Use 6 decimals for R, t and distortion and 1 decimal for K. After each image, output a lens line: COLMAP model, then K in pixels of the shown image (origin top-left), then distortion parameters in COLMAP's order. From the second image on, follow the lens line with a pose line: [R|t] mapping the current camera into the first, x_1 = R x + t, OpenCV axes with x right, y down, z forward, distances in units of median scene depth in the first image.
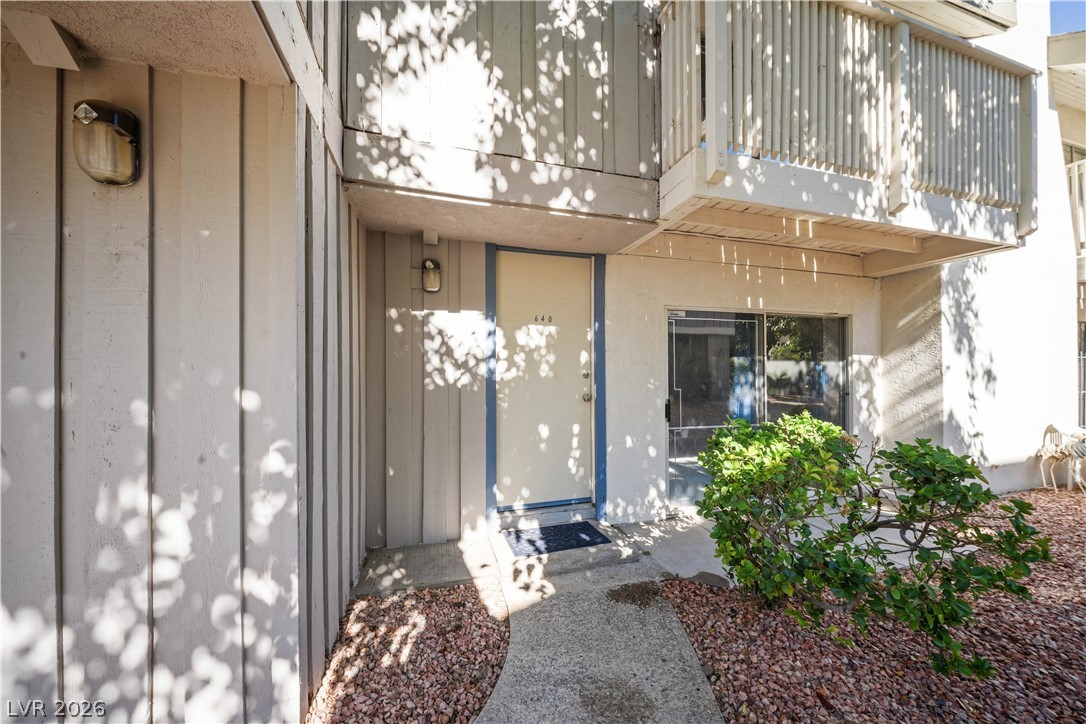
lens RADIAL K [[374.7, 0, 543.5], [0, 374.7, 363.5], [0, 0, 1]] dist [0.008538, -0.007800]
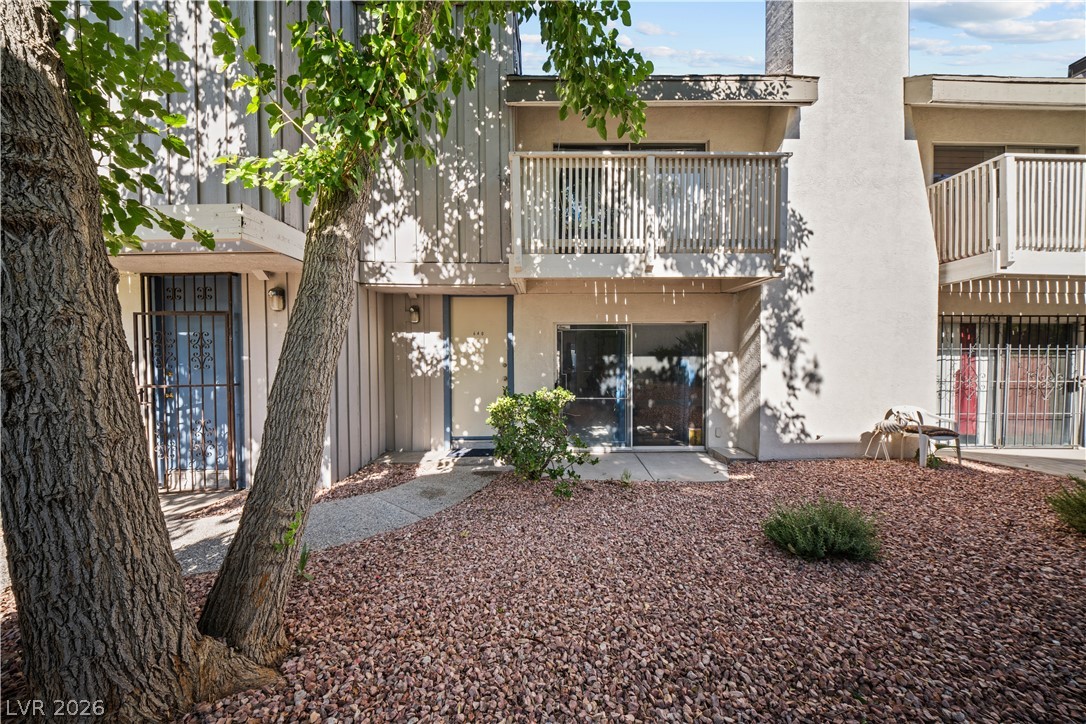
lens RADIAL K [[374.7, 0, 543.5], [0, 374.7, 363.5], [0, 0, 1]] dist [0.008538, -0.007800]
pose [[0.959906, 0.005135, -0.280275, 0.883305], [0.003901, 0.999491, 0.031669, -0.054131], [0.280295, -0.031493, 0.959397, -0.677716]]
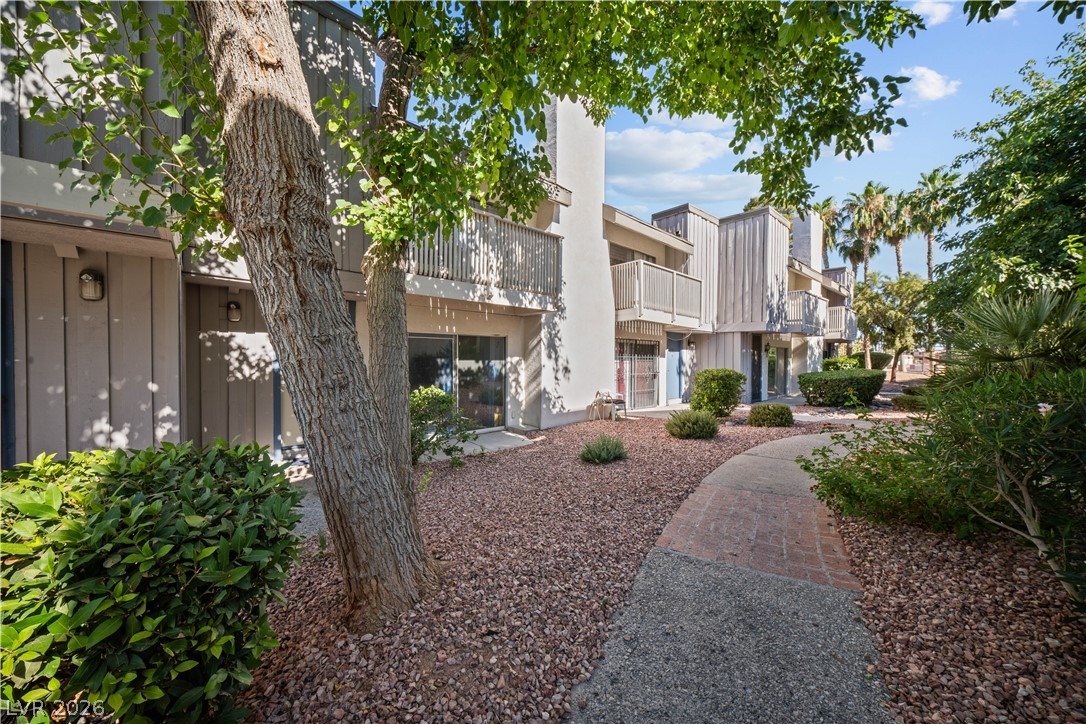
lens RADIAL K [[374.7, 0, 543.5], [0, 374.7, 363.5], [0, 0, 1]] dist [0.008538, -0.007800]
pose [[0.897289, 0.000652, 0.441443, 0.204194], [-0.016389, 0.999359, 0.031836, -0.083929], [-0.441140, -0.035801, 0.896724, -1.107723]]
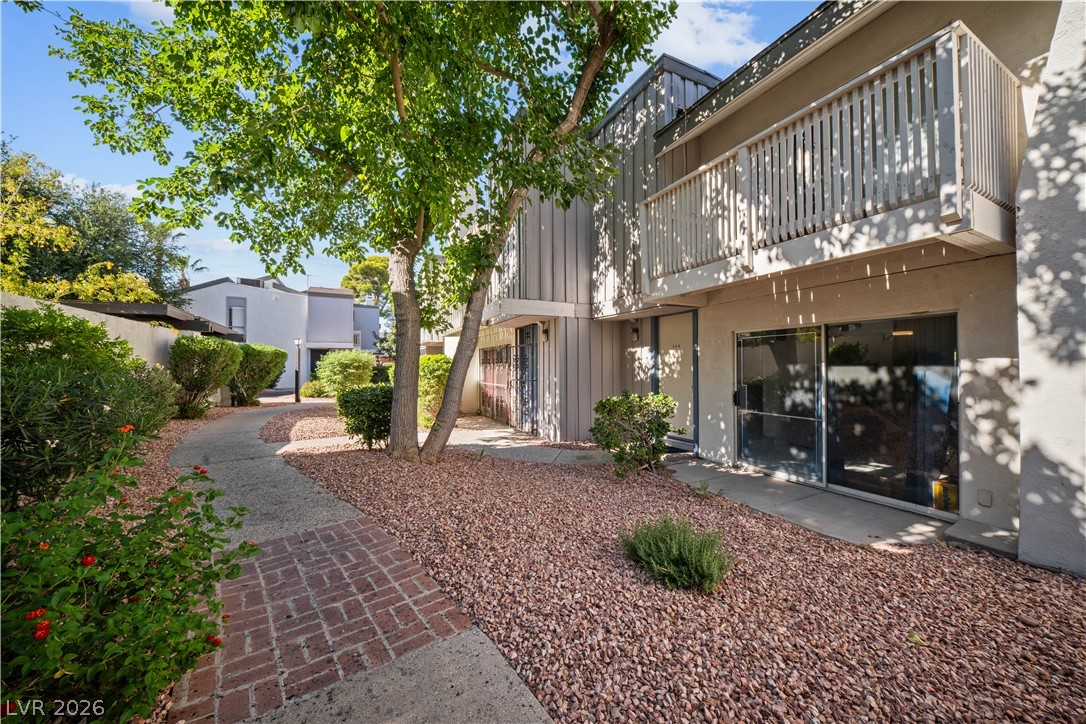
lens RADIAL K [[367.5, 0, 543.0], [0, 367.5, 362.0], [0, 0, 1]] dist [0.000610, -0.007247]
pose [[0.179402, -0.012957, -0.983690, 2.027699], [0.014748, 0.999836, -0.010480, -0.041318], [0.983665, -0.012627, 0.179564, -0.072671]]
